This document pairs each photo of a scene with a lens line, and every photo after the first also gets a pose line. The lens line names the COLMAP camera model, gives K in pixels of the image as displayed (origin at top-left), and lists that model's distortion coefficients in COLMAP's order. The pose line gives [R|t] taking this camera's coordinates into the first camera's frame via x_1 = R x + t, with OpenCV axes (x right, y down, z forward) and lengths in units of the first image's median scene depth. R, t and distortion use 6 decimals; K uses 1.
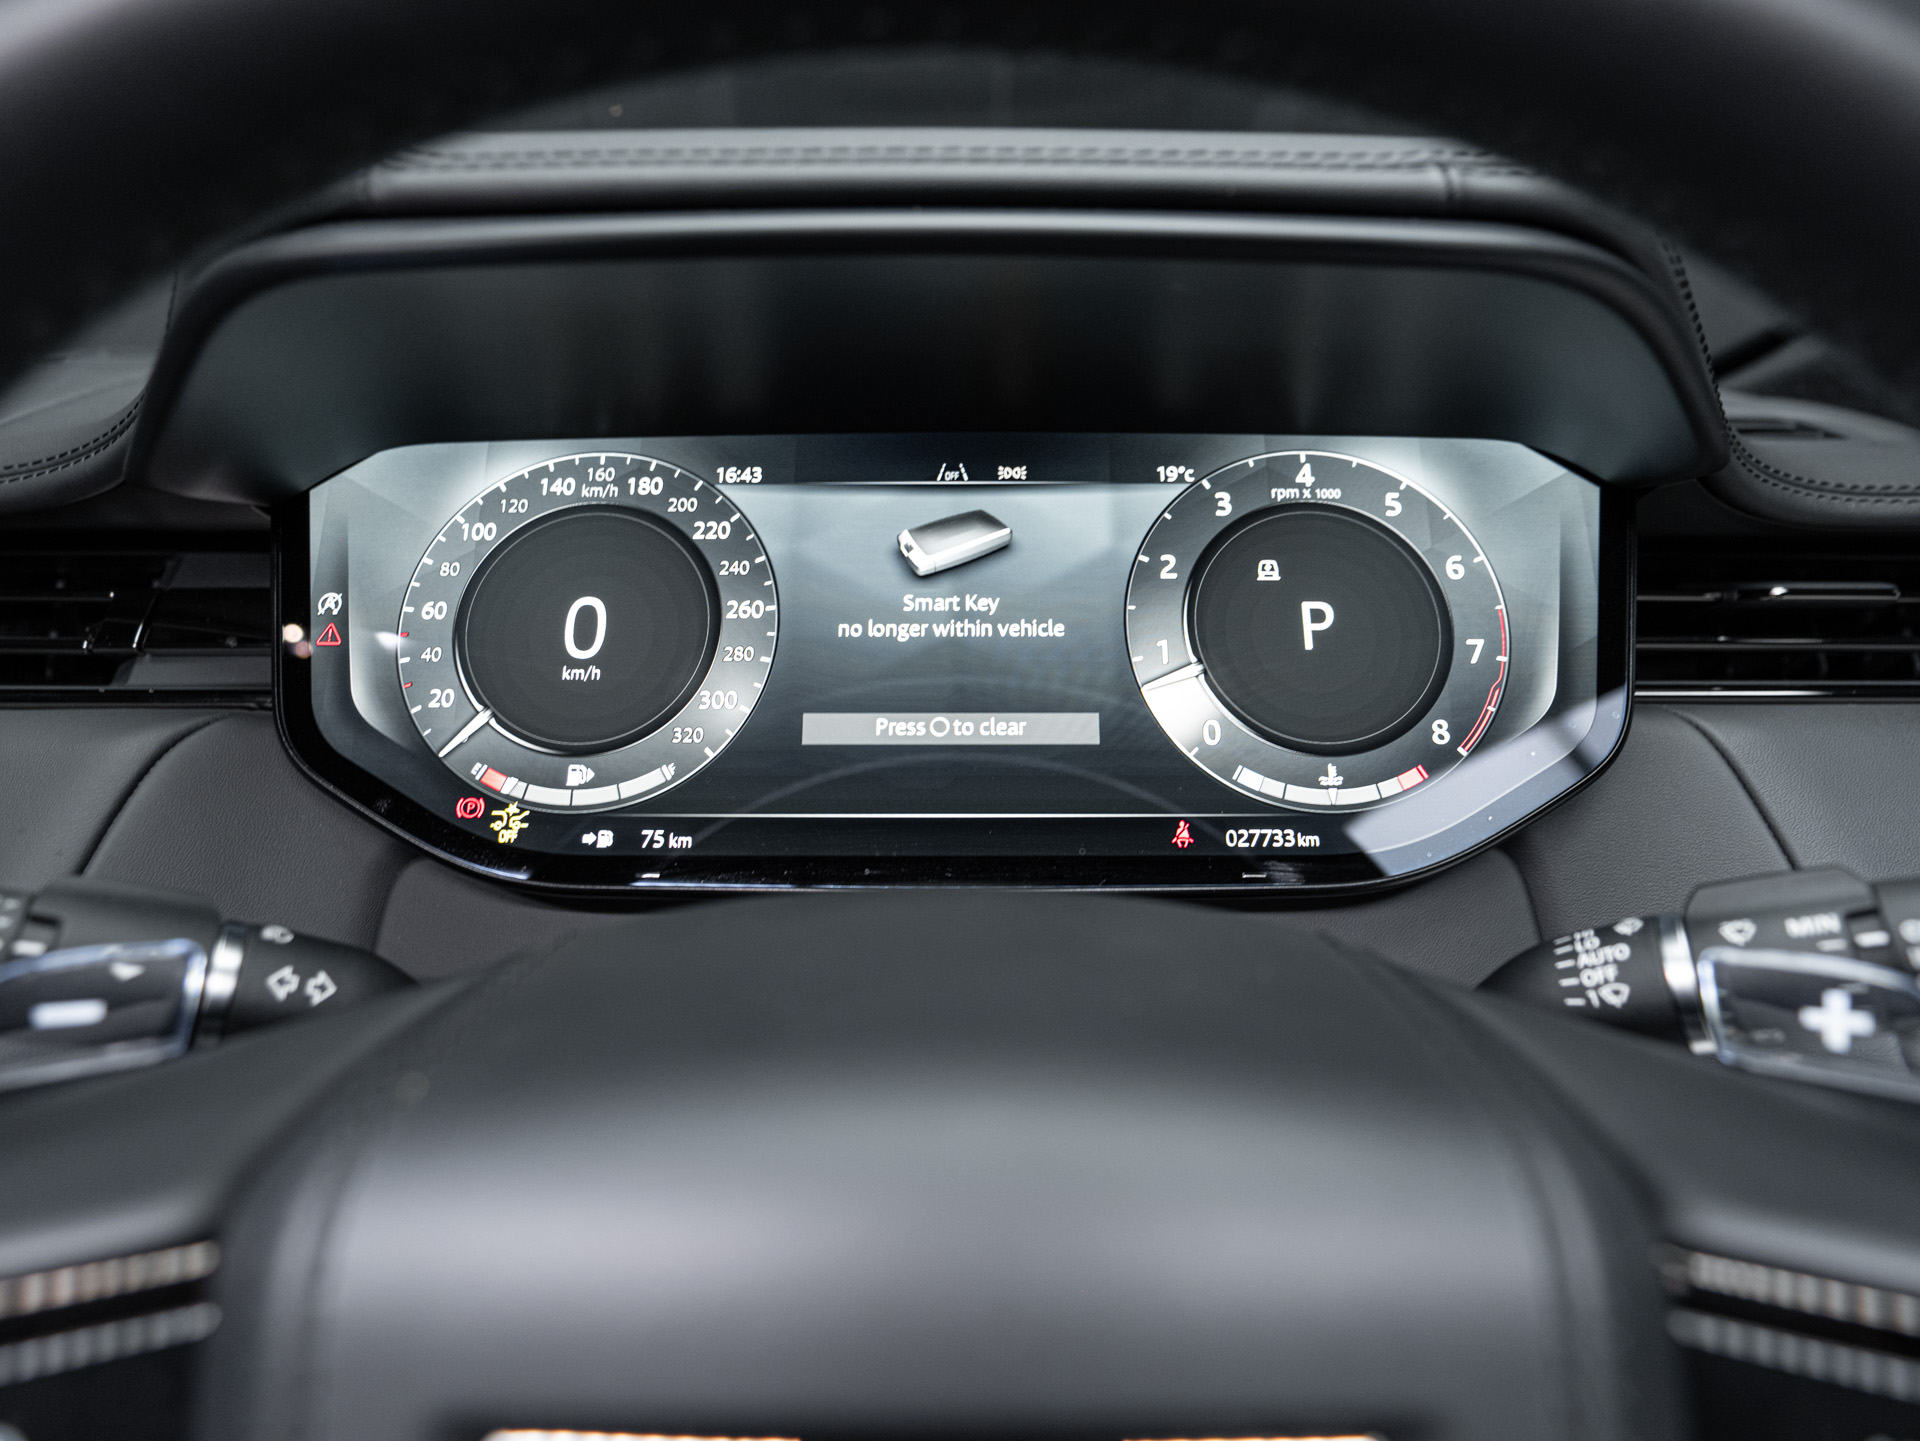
lens RADIAL K [[1199.6, 0, 960.0], [0, 1199.6, 720.5], [0, 0, 1]] dist [-0.063221, 0.064249]
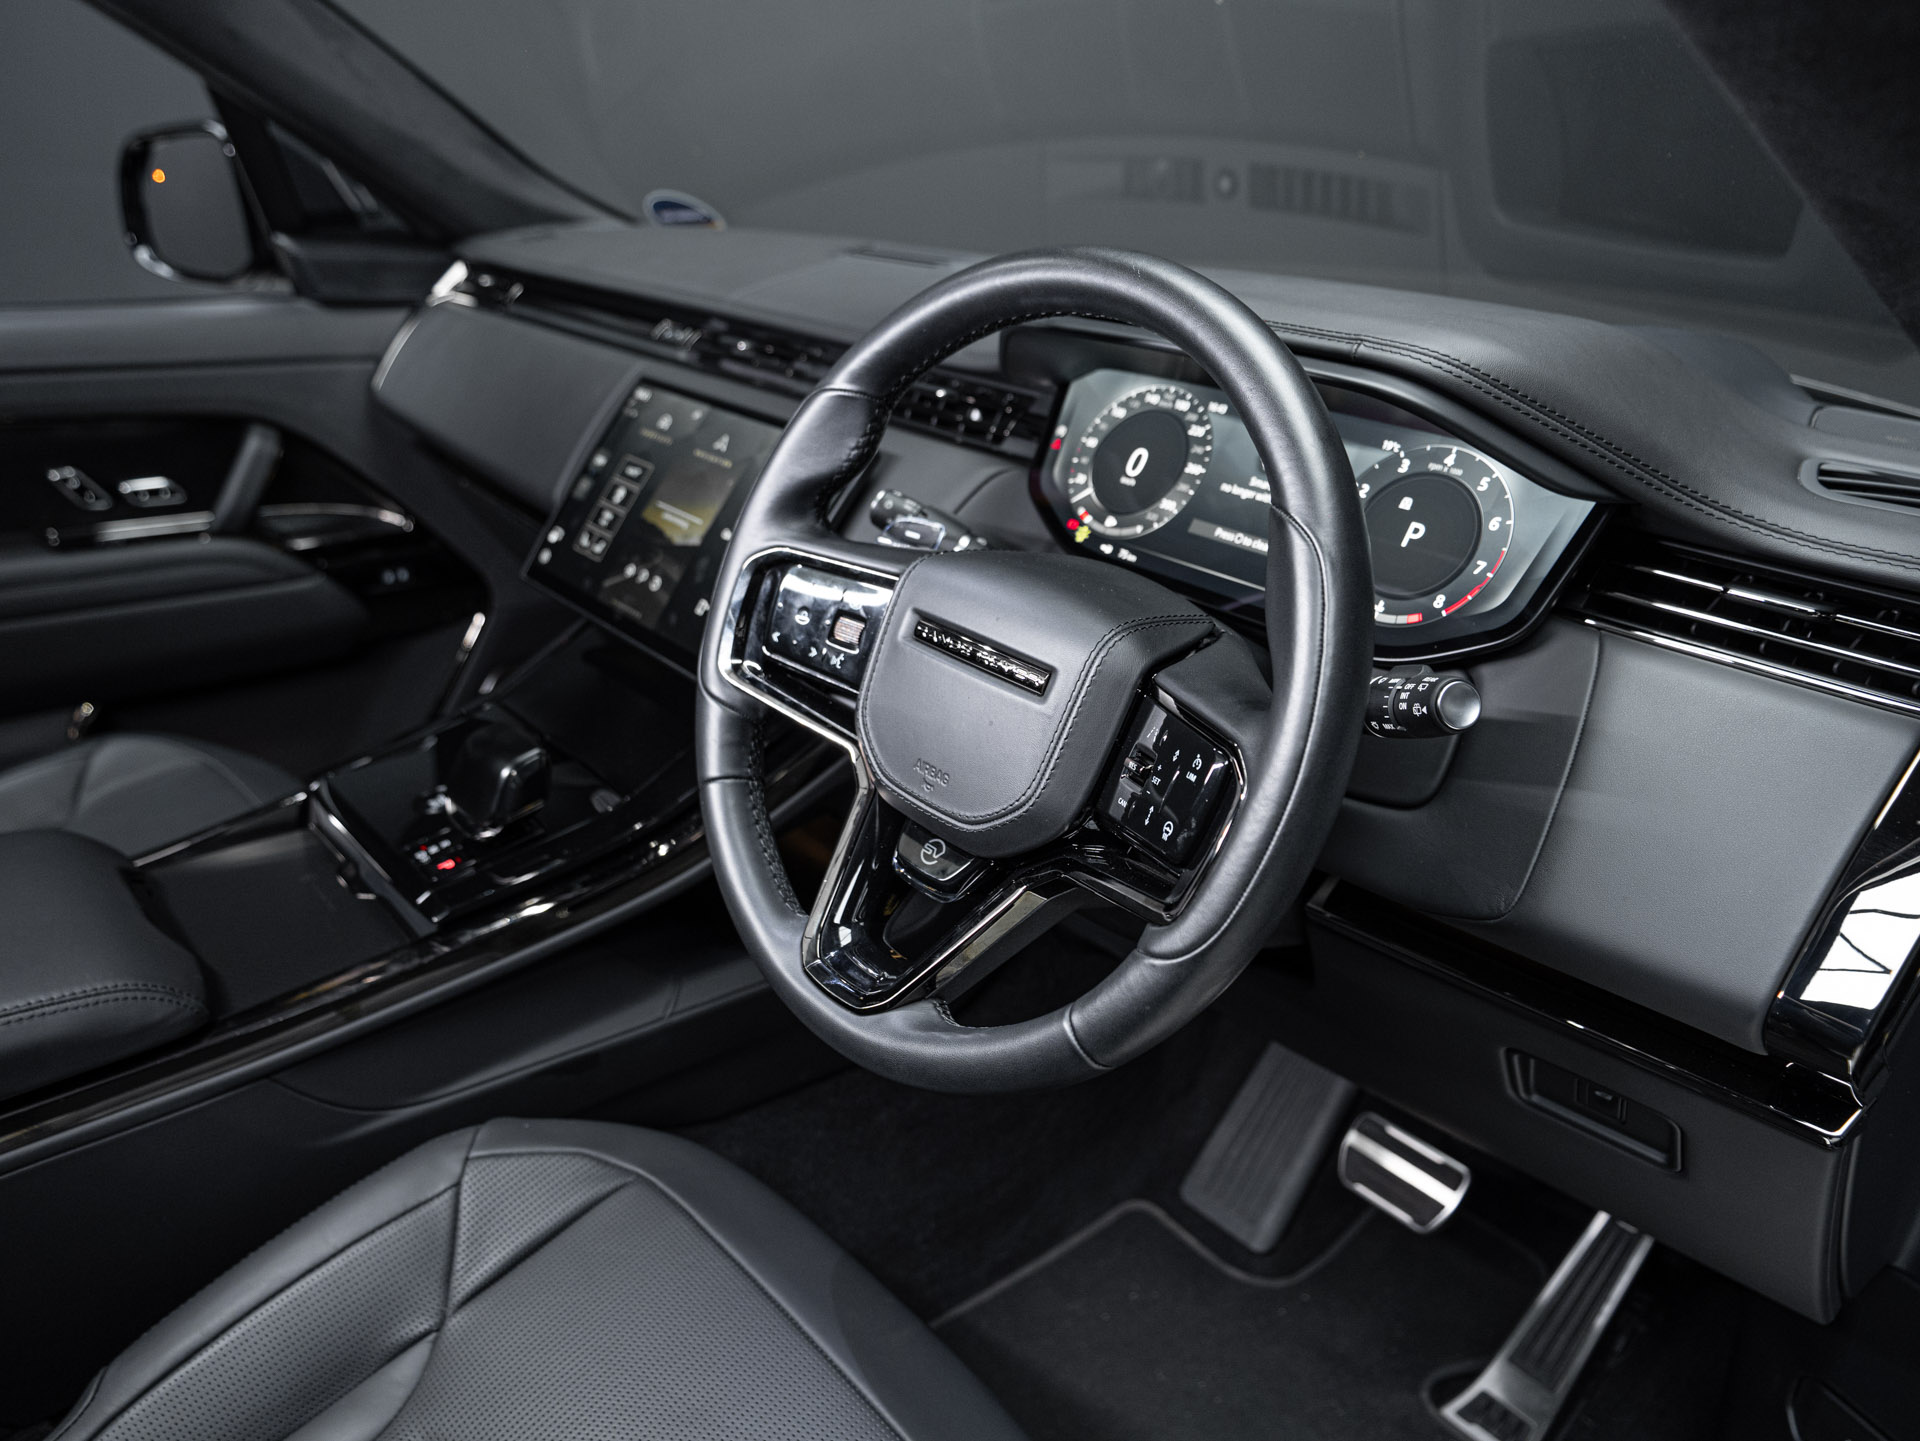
lens RADIAL K [[1389.4, 0, 960.0], [0, 1389.4, 720.5], [0, 0, 1]] dist [-0.023023, 0.039026]
pose [[0.655940, 0.325450, -0.681047, 1.446903], [-0.254273, 0.944809, 0.206593, -0.072970], [0.710695, 0.037659, 0.702491, -1.109416]]
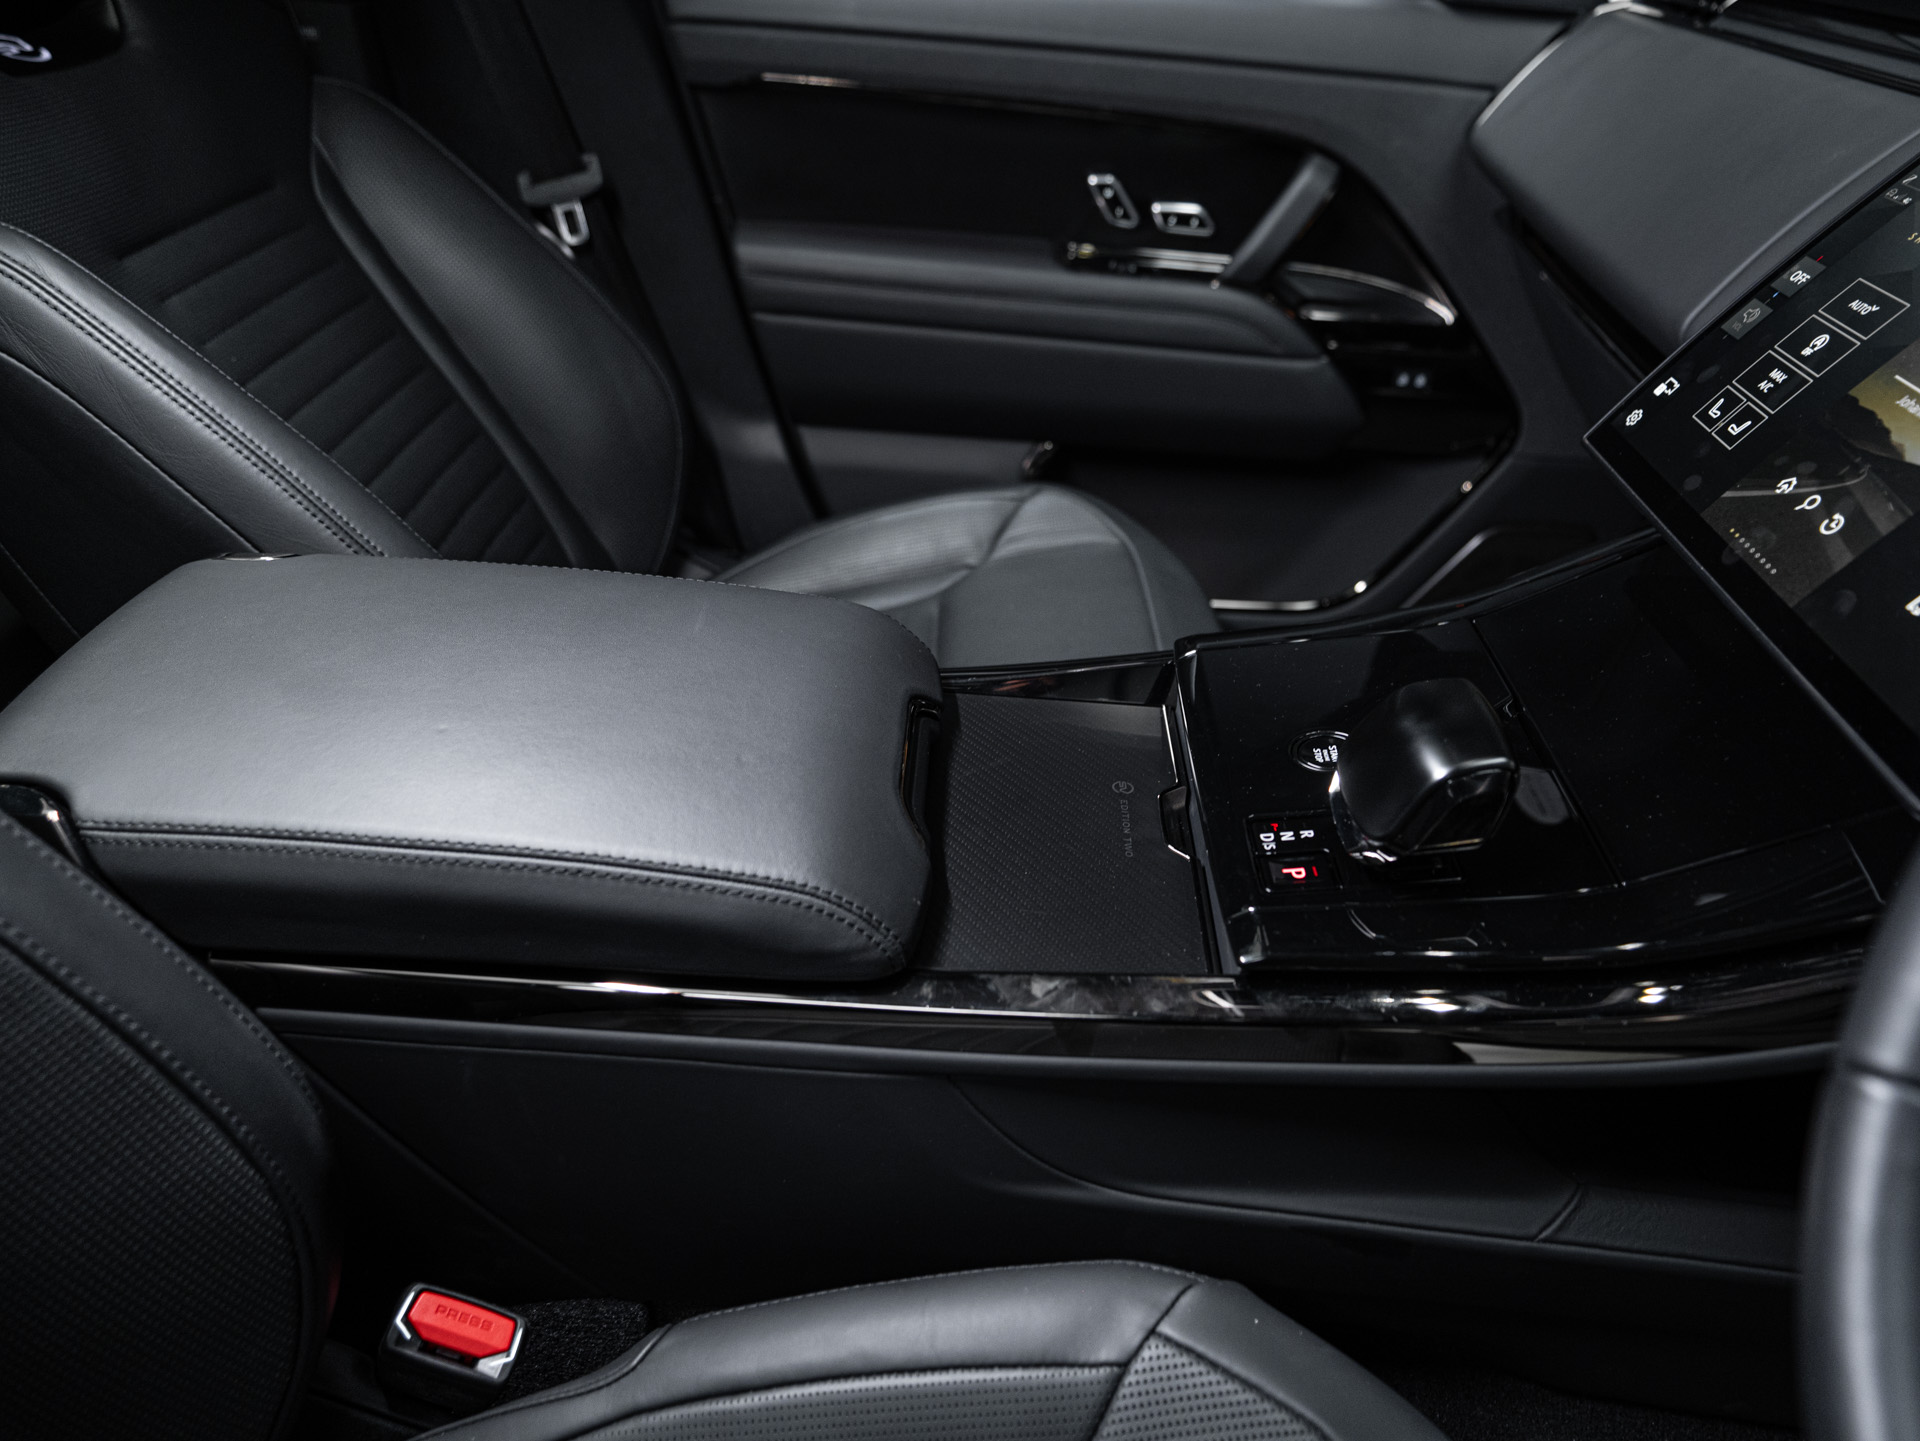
lens RADIAL K [[1389.4, 0, 960.0], [0, 1389.4, 720.5], [0, 0, 1]] dist [-0.023023, 0.039026]
pose [[-0.024037, 0.549862, -0.834910, 0.268993], [-0.335165, 0.782384, 0.524919, 0.124045], [0.941853, 0.292450, 0.165489, -0.590082]]
